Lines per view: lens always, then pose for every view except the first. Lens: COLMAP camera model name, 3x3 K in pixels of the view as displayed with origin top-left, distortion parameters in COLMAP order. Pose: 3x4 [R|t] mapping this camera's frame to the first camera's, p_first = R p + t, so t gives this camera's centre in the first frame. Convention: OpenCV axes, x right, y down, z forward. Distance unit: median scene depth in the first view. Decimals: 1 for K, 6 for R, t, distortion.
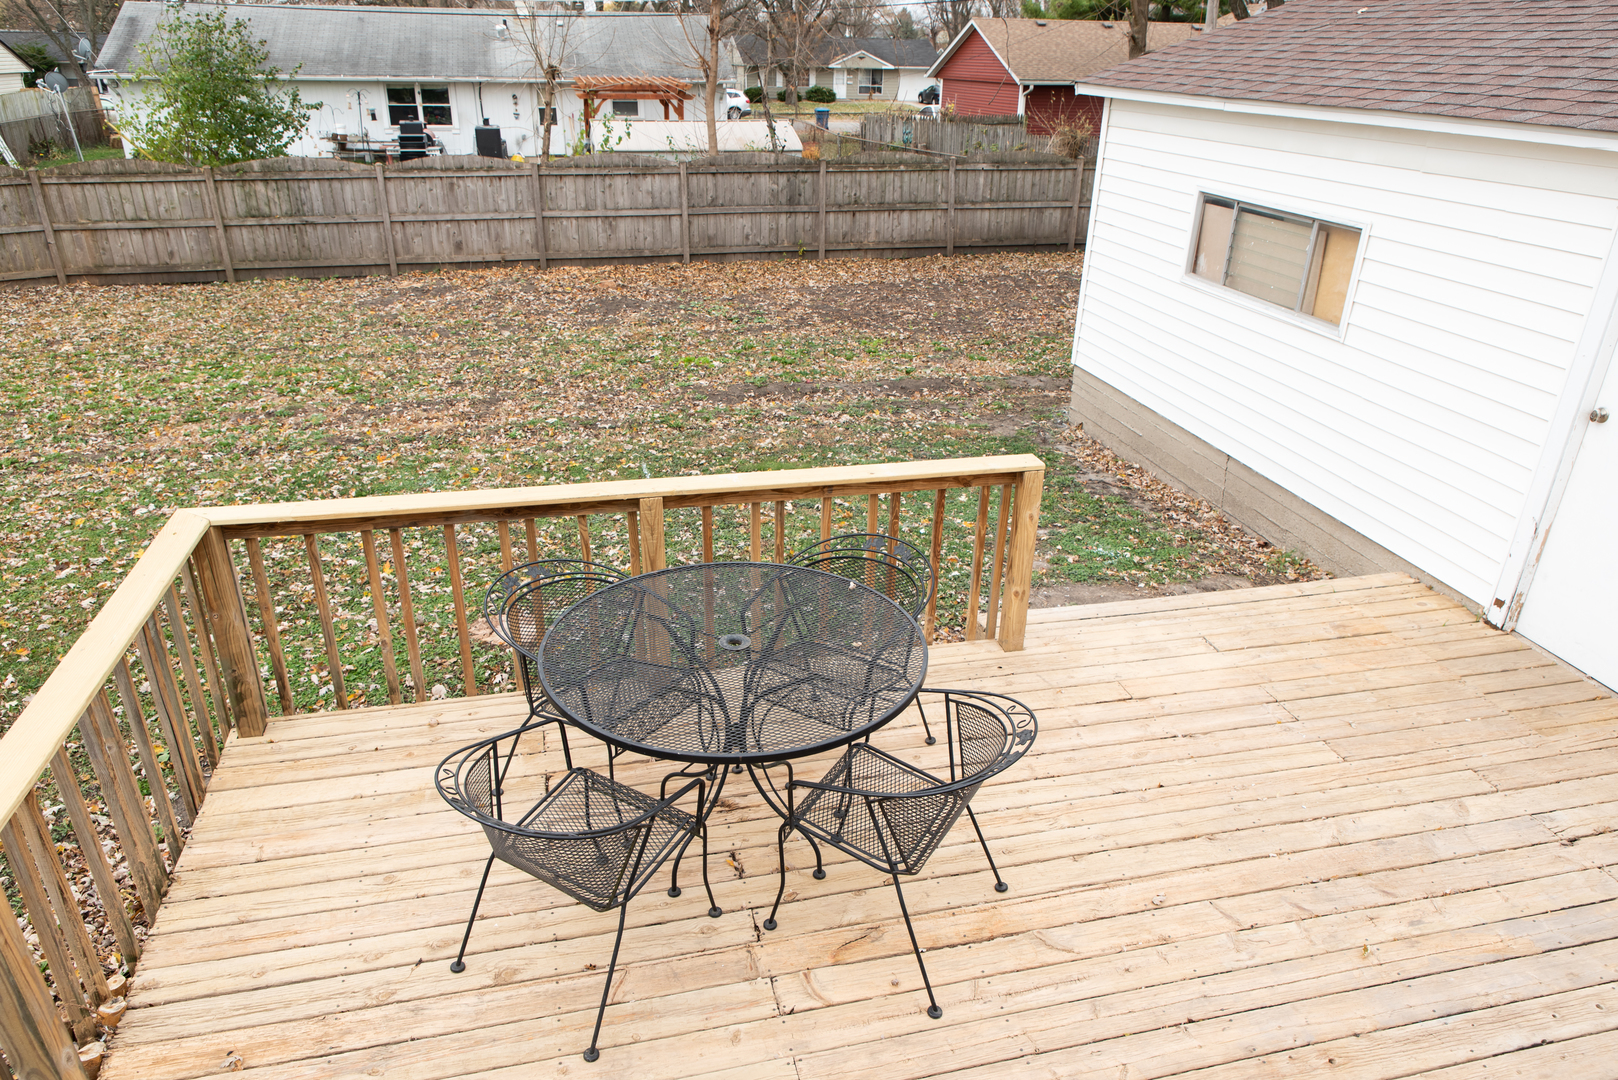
lens RADIAL K [[1052.8, 0, 809.0], [0, 1052.8, 540.0], [0, 0, 1]] dist [-0.003041, 0.001196]
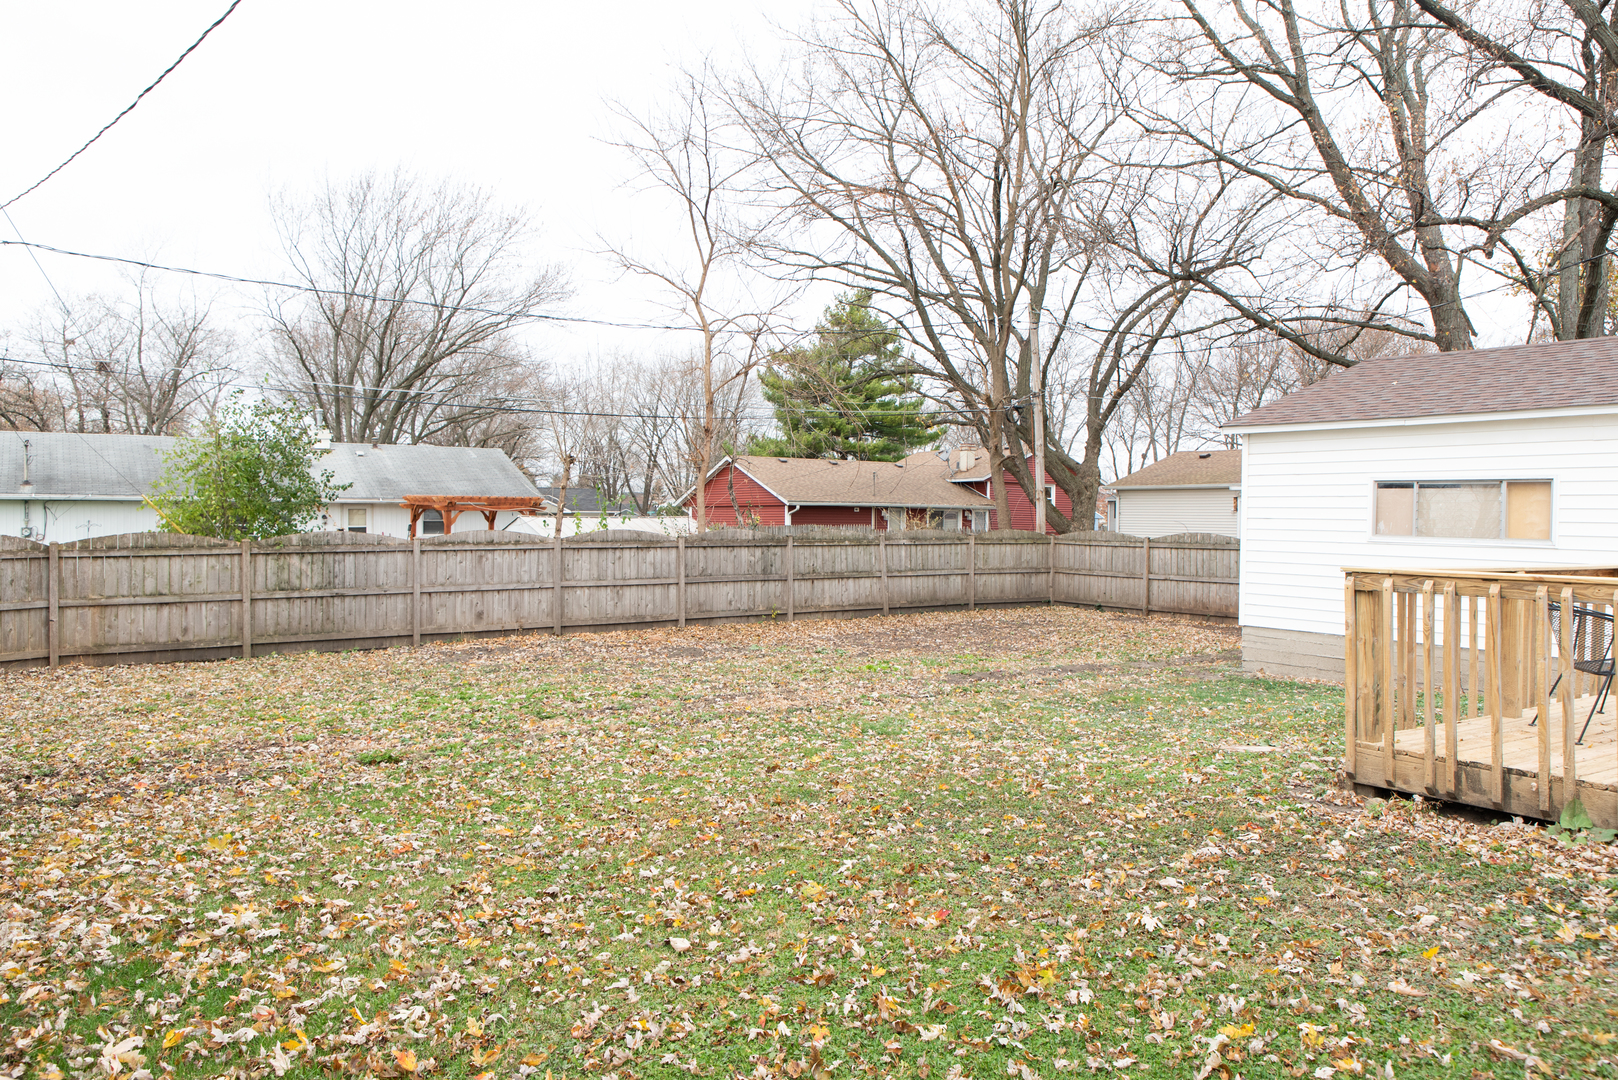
lens RADIAL K [[1074.2, 0, 809.0], [0, 1074.2, 540.0], [0, 0, 1]] dist [0.002694, 0.001517]
pose [[0.943510, -0.018338, 0.330836, -0.391313], [0.146593, 0.918536, -0.367155, 0.080310], [-0.297151, 0.394913, 0.869336, -0.013745]]
